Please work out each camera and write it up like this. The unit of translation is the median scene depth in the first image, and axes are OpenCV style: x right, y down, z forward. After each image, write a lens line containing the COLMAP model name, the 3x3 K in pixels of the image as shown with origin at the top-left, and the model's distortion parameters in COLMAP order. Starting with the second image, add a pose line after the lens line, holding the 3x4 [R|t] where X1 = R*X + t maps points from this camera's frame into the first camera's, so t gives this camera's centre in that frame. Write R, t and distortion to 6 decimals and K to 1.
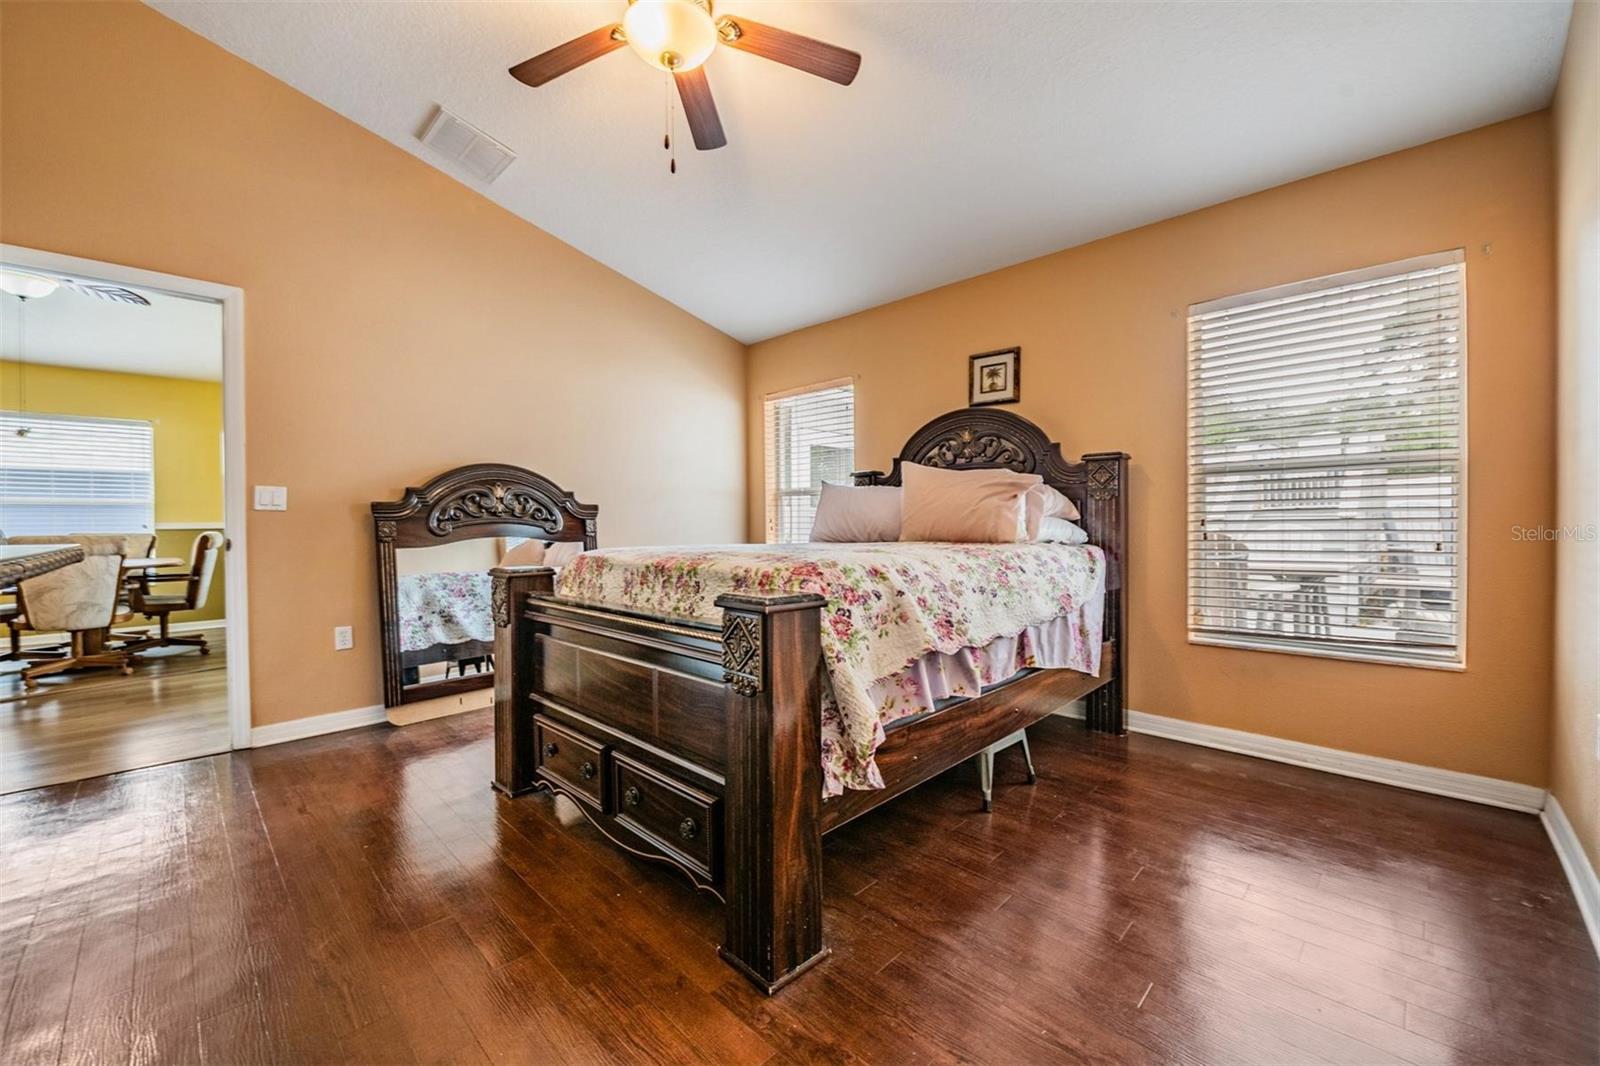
lens RADIAL K [[636.6, 0, 804.3], [0, 636.6, 528.3], [0, 0, 1]] dist [-0.002247, -0.000103]
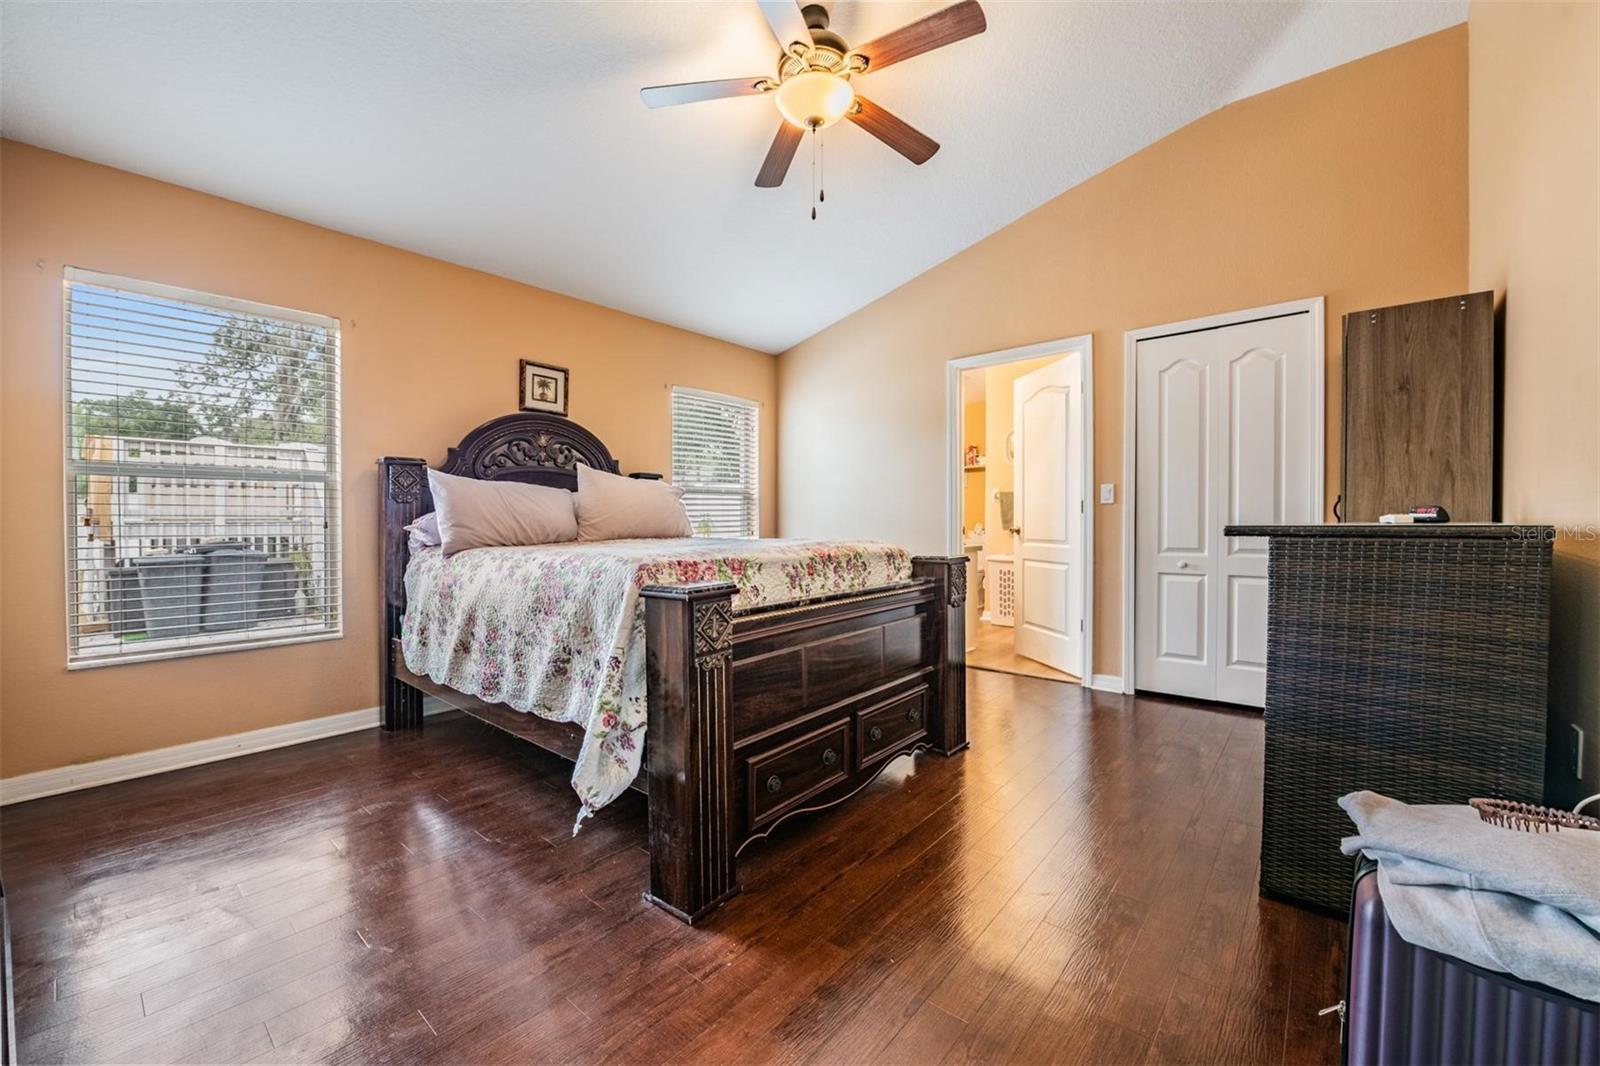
lens RADIAL K [[636.6, 0, 804.4], [0, 636.6, 536.3], [0, 0, 1]] dist [-0.002247, -0.000103]
pose [[-0.076473, -0.017178, 0.996924, -1.402379], [0.020430, 0.999615, 0.018791, 0.000491], [-0.996862, 0.021804, -0.076093, 1.134842]]
